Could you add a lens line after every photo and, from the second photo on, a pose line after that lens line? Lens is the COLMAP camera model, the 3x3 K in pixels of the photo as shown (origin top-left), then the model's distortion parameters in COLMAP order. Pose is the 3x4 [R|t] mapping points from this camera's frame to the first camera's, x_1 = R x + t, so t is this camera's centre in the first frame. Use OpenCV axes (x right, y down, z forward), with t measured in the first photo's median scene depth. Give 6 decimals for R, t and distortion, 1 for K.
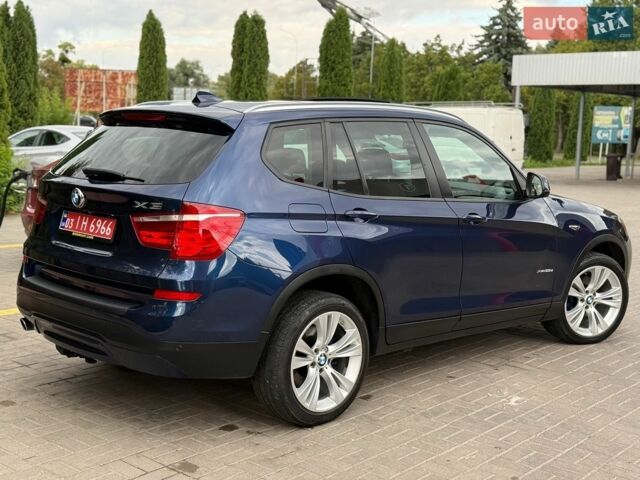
lens RADIAL K [[894.9, 0, 320.0], [0, 894.9, 240.0], [0, 0, 1]] dist [0.149070, -0.093972]
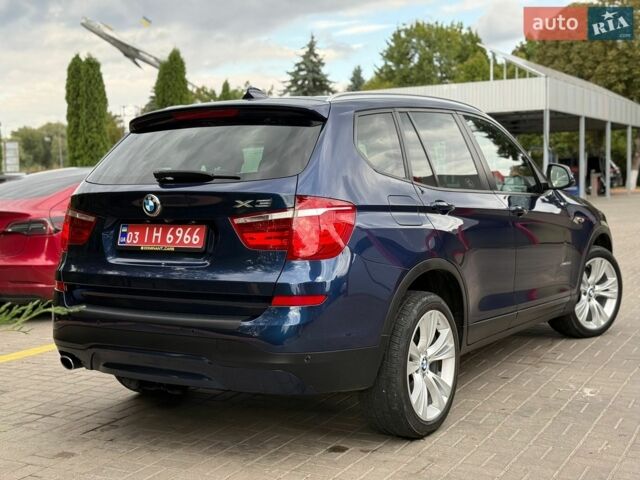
lens RADIAL K [[894.9, 0, 320.0], [0, 894.9, 240.0], [0, 0, 1]] dist [0.149070, -0.093972]
pose [[0.973999, -0.073061, 0.214449, -0.253370], [0.084506, 0.995421, -0.044683, 0.033798], [-0.210202, 0.061643, 0.975713, 0.097819]]
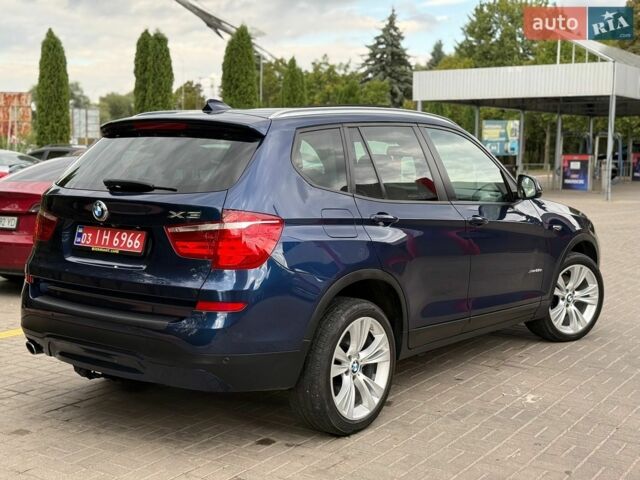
lens RADIAL K [[894.9, 0, 320.0], [0, 894.9, 240.0], [0, 0, 1]] dist [0.149070, -0.093972]
pose [[0.991355, -0.037812, 0.125640, -0.134351], [0.040489, 0.999003, -0.018828, 0.009933], [-0.124803, 0.023752, 0.991897, 0.020316]]
